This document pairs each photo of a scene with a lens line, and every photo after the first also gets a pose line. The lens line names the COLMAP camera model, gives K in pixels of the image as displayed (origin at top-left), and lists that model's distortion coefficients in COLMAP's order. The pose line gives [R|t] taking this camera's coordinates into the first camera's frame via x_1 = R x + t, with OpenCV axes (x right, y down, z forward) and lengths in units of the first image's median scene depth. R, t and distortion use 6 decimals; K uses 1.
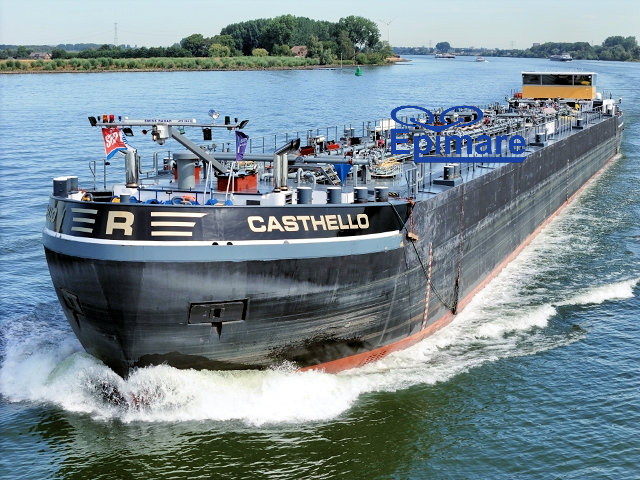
lens RADIAL K [[1311.4, 0, 320.0], [0, 1311.4, 240.0], [0, 0, 1]] dist [-0.494841, 0.390030]
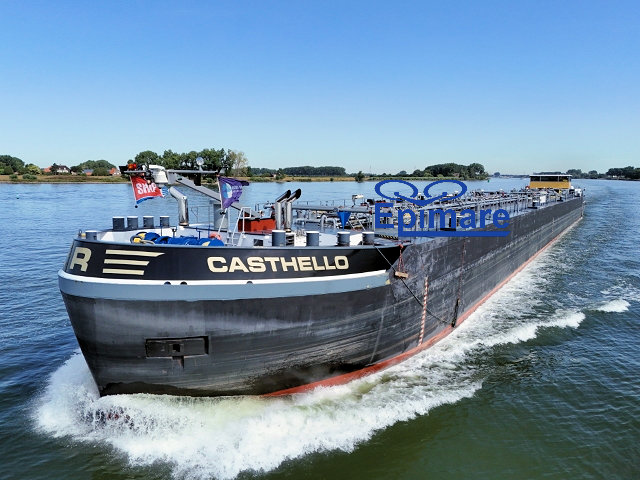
lens RADIAL K [[469.4, 0, 320.0], [0, 469.4, 240.0], [0, 0, 1]] dist [0.007930, -0.003670]
pose [[0.963451, 0.034800, -0.265616, 0.121083], [-0.038436, 0.999225, -0.008502, -0.029718], [0.265114, 0.018400, 0.964042, 0.625091]]
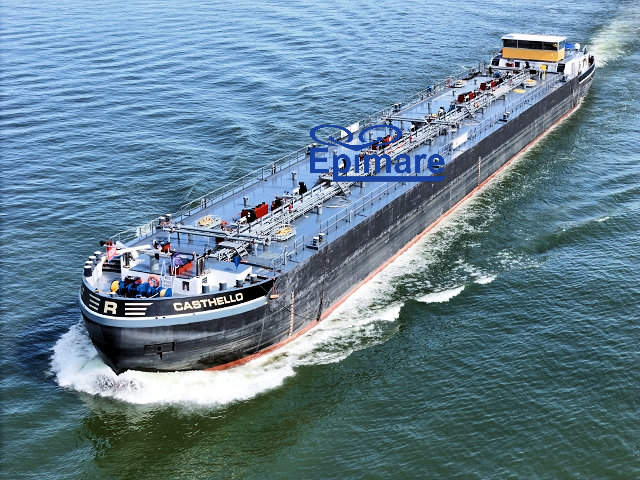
lens RADIAL K [[1311.4, 0, 320.0], [0, 1311.4, 240.0], [0, 0, 1]] dist [-0.494841, 0.390030]
pose [[0.994907, 0.033418, -0.095092, 0.338252], [-0.018277, 0.987612, 0.155849, -0.408050], [0.099122, -0.153318, 0.983193, -0.892121]]
